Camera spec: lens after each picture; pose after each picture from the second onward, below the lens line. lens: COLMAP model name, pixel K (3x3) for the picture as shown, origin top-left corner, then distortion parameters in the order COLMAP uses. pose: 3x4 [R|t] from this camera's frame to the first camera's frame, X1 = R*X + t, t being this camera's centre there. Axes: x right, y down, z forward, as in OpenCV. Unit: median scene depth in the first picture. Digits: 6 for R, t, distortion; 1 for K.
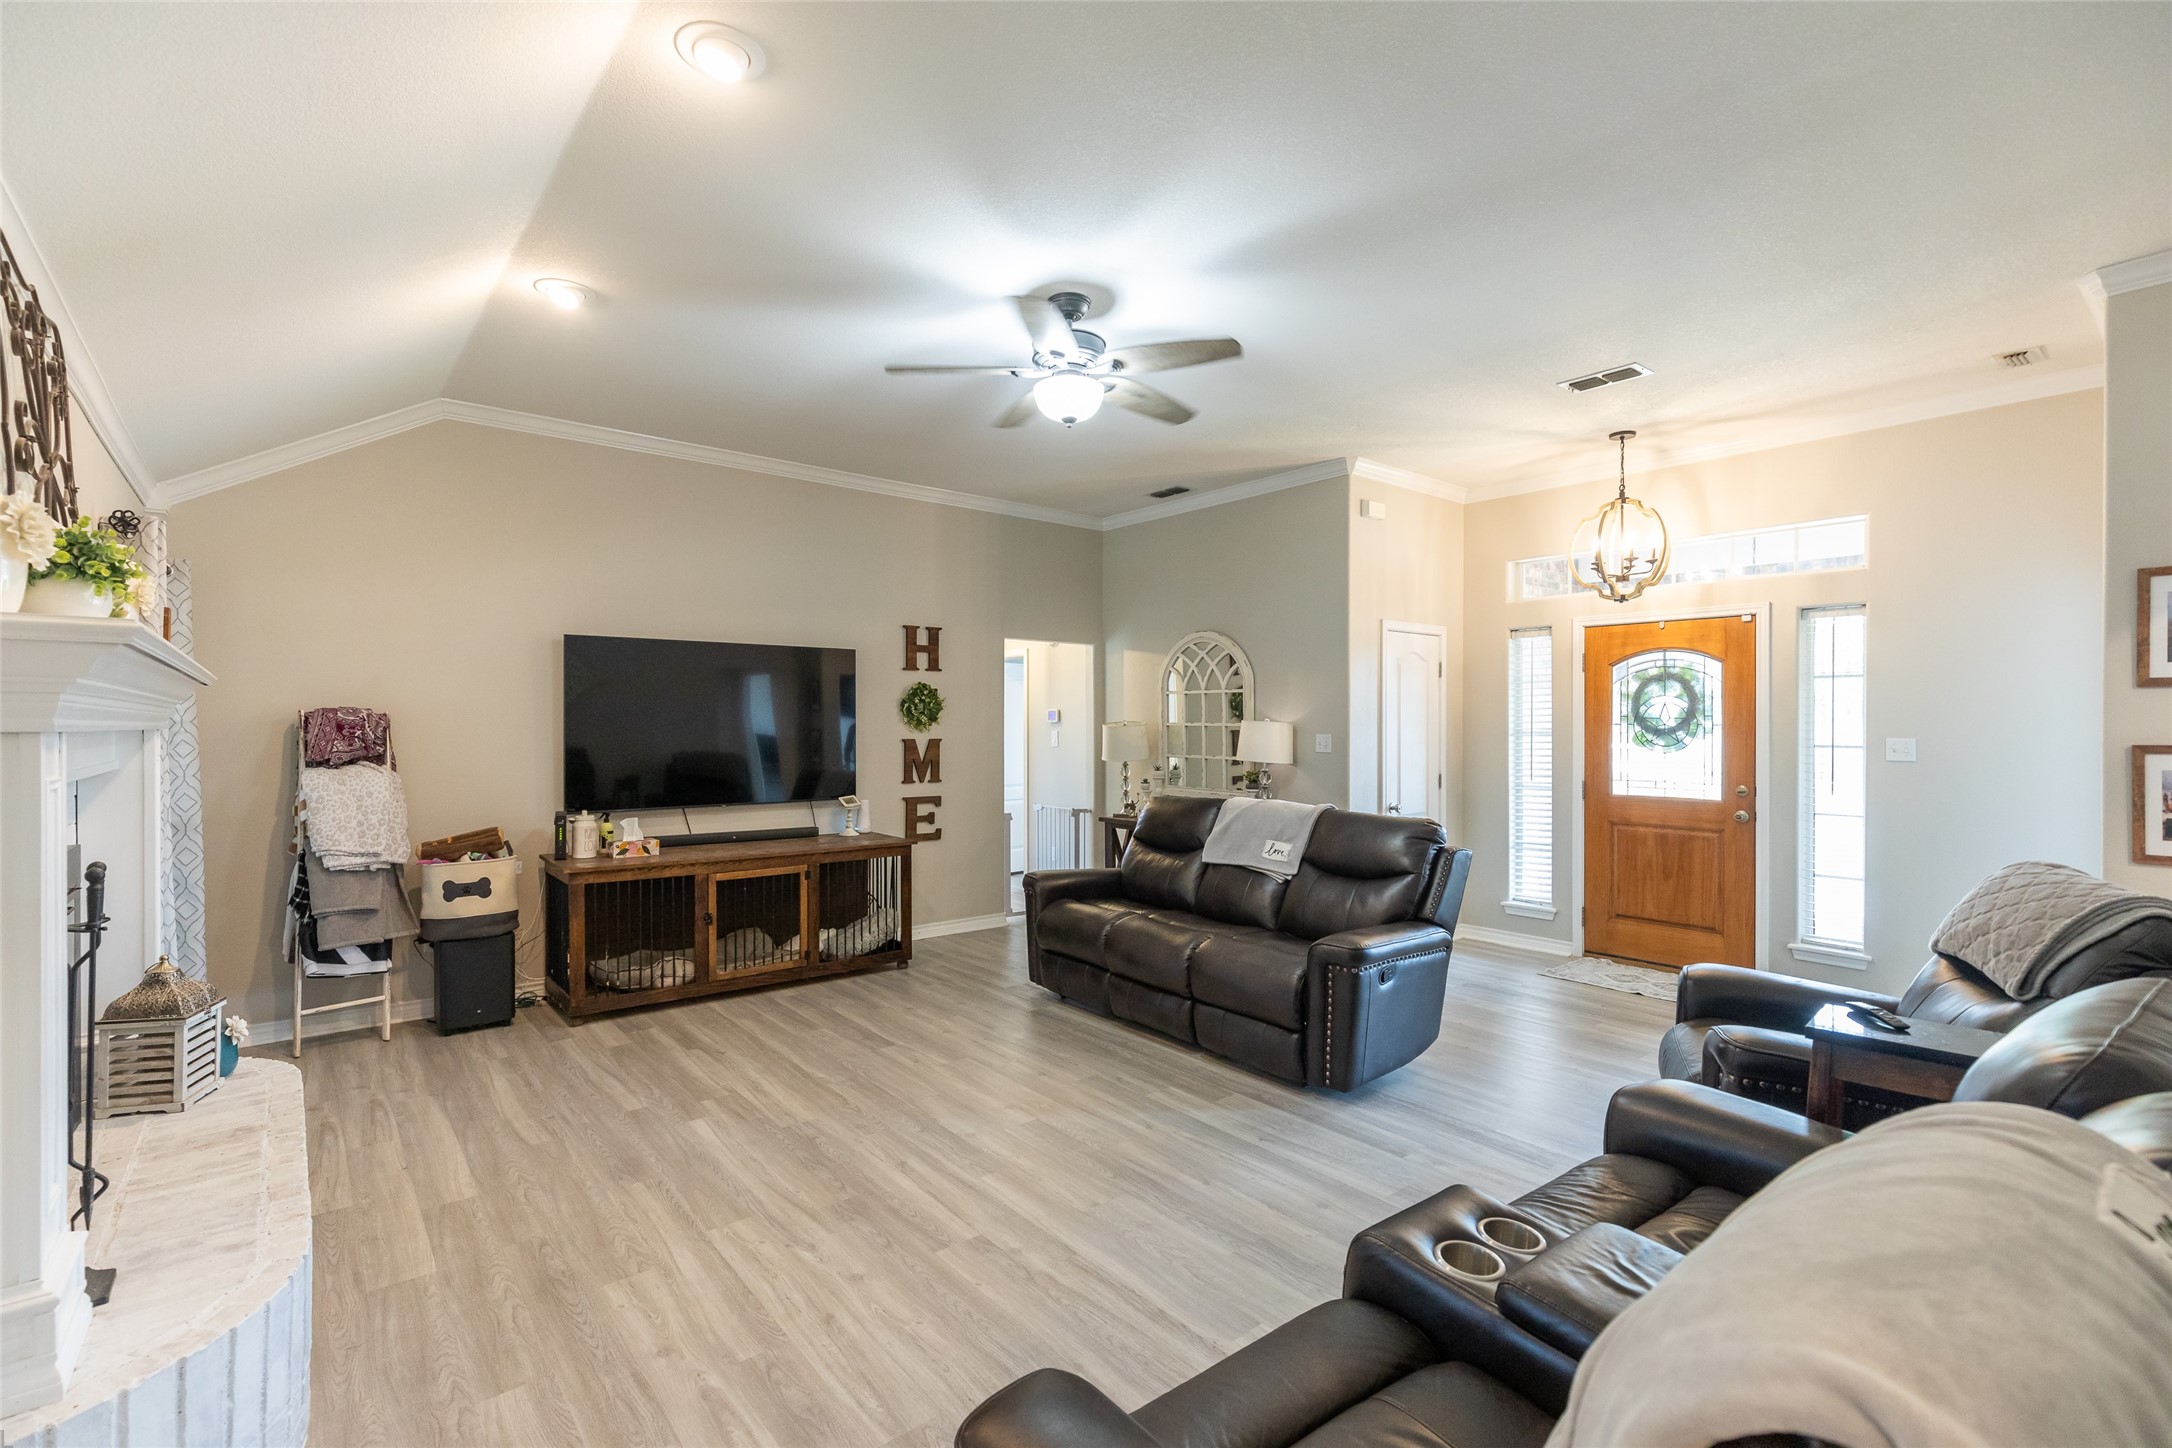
lens RADIAL K [[967.5, 0, 1082.5], [0, 967.5, 731.2], [0, 0, 1]] dist [0.014825, -0.000396]
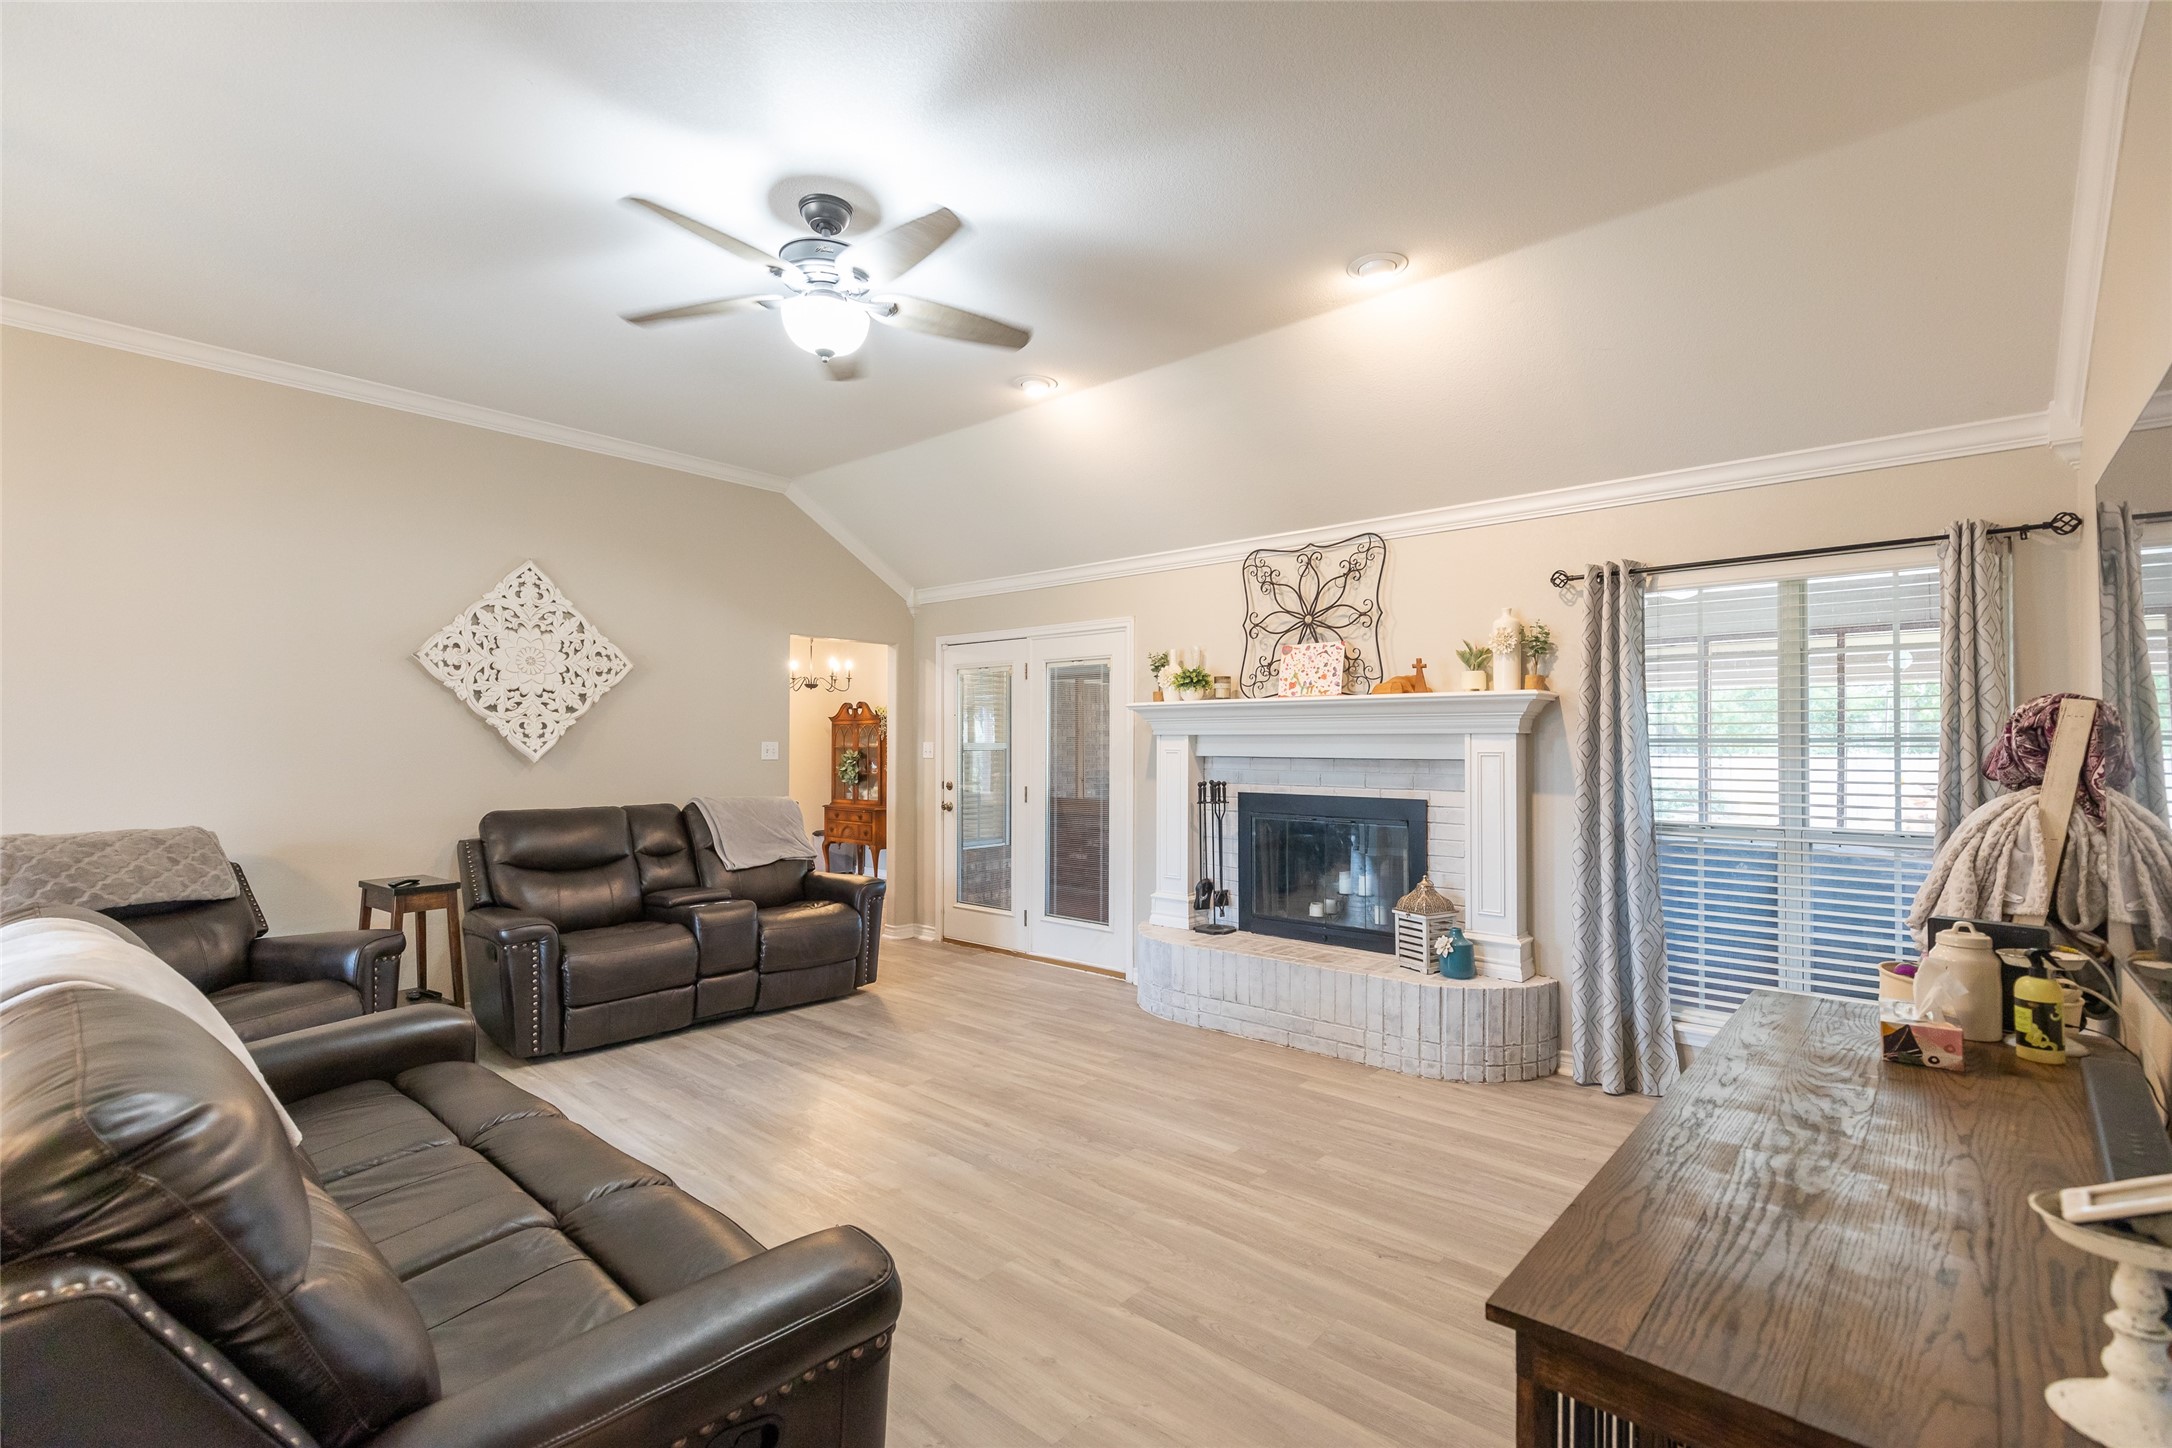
lens RADIAL K [[977.3, 0, 1092.7], [0, 977.3, 737.1], [0, 0, 1]] dist [0.004759, -0.000060]
pose [[-0.985626, -0.005039, -0.168865, -0.078802], [-0.005024, 0.999987, -0.000514, 0.004632], [0.168865, 0.000342, -0.985639, 1.458705]]
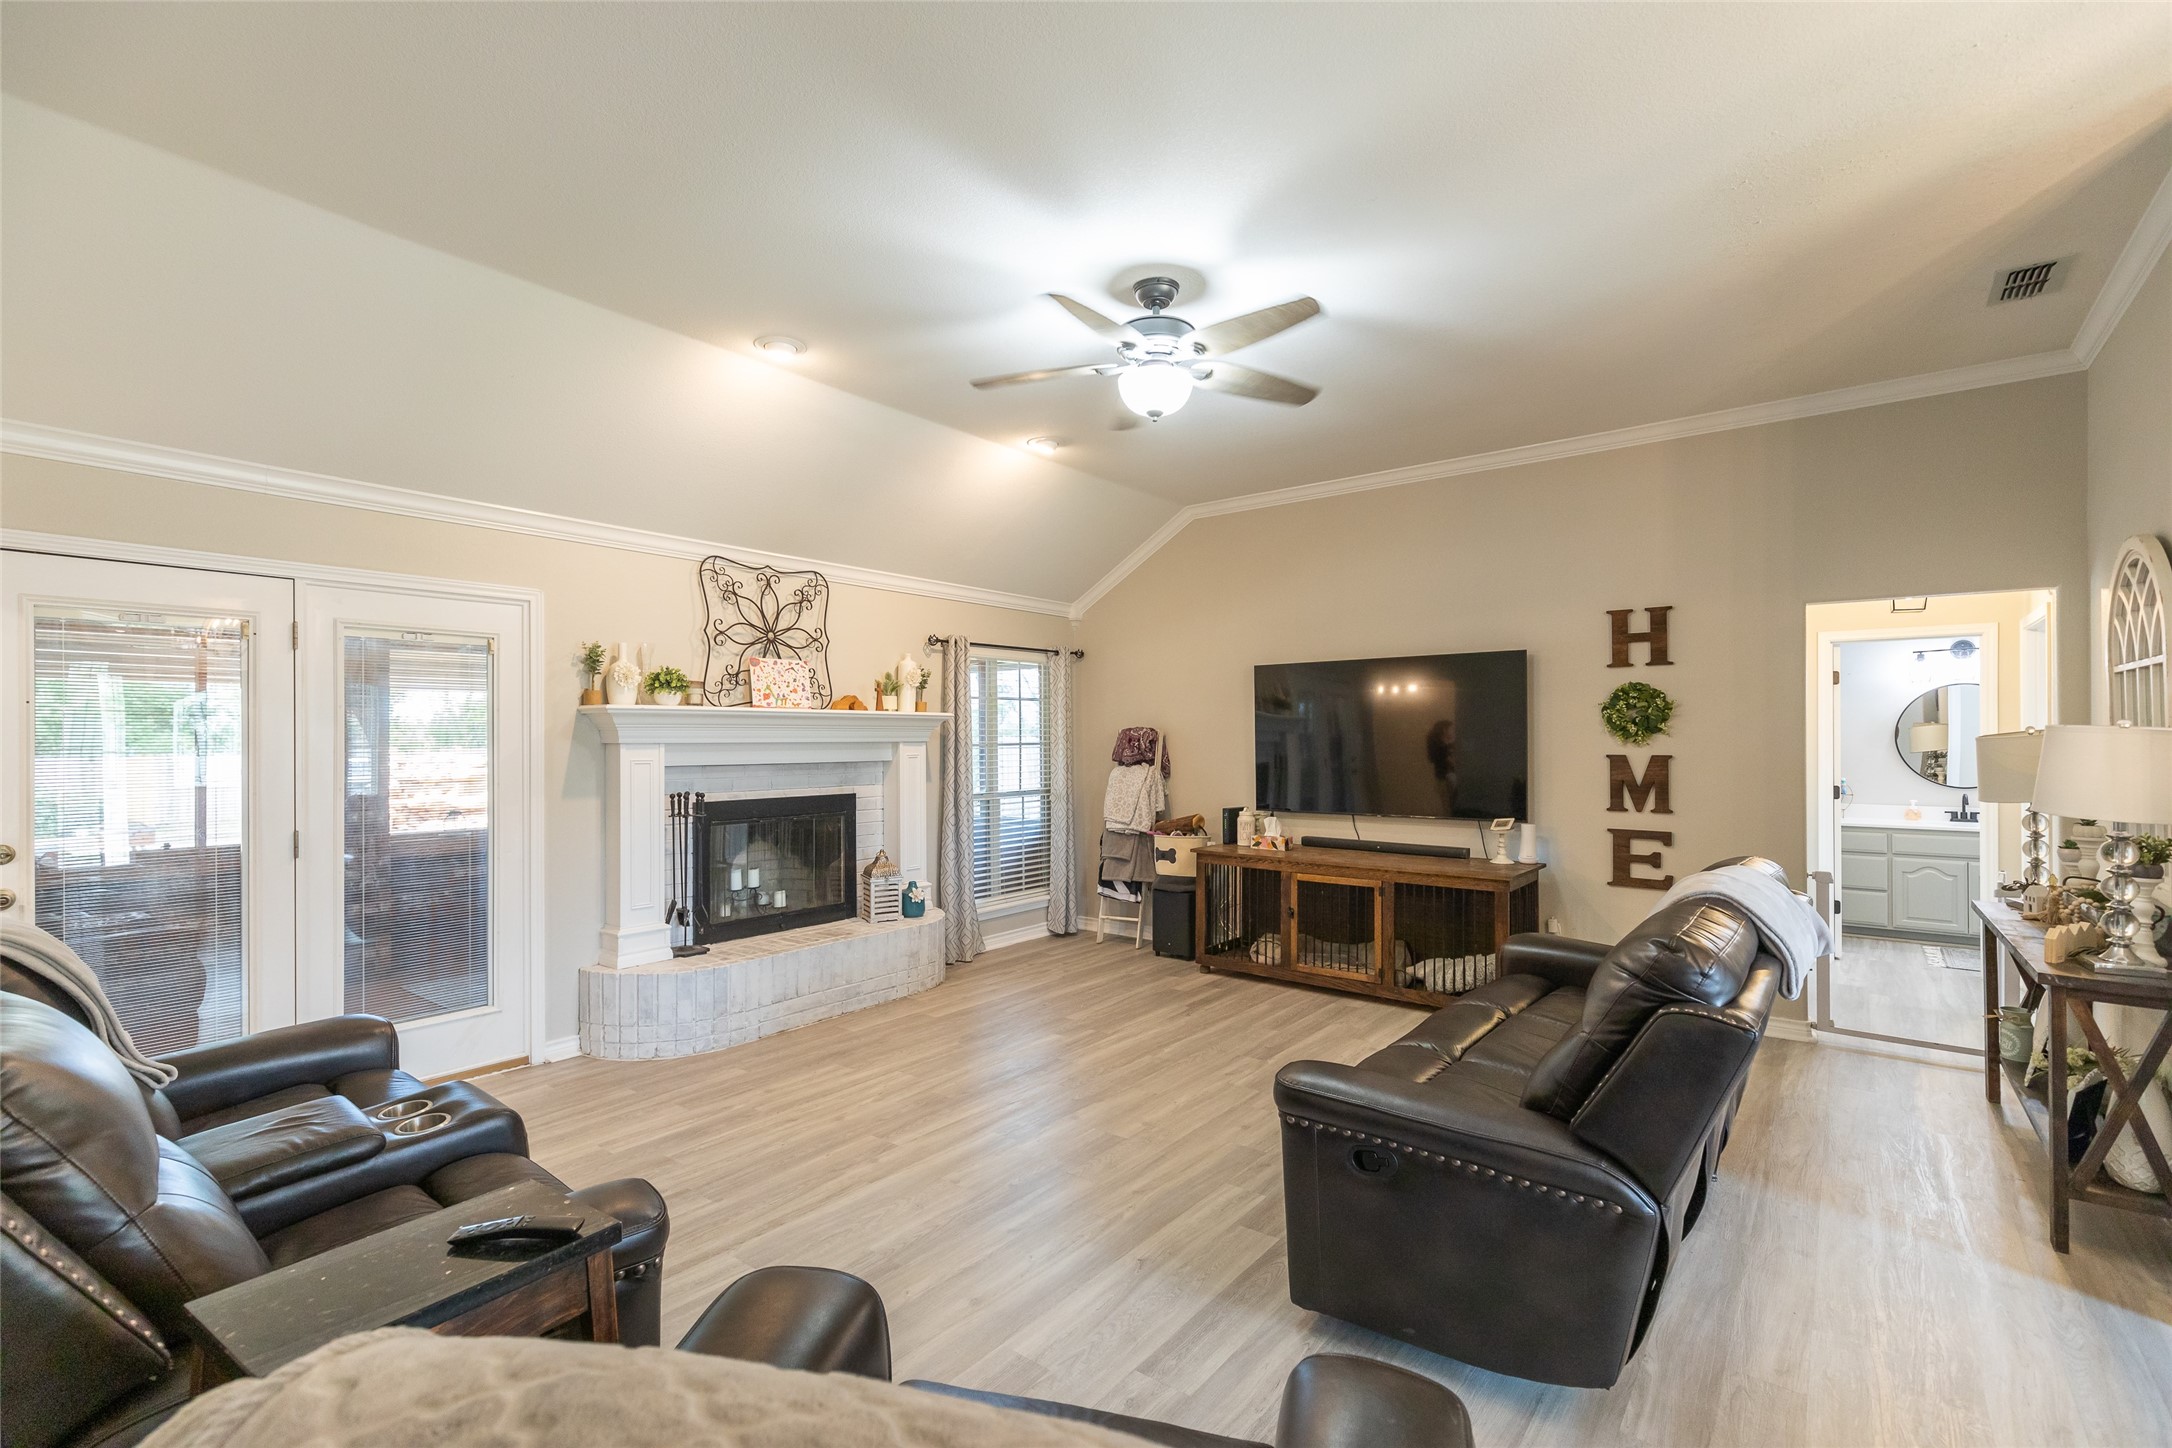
lens RADIAL K [[967.5, 0, 1082.5], [0, 967.5, 731.2], [0, 0, 1]] dist [0.014825, -0.000396]
pose [[0.216398, -0.009262, -0.976261, 0.698619], [-0.002954, 0.999944, -0.010141, -0.002389], [0.976301, 0.005079, 0.216359, 0.570713]]
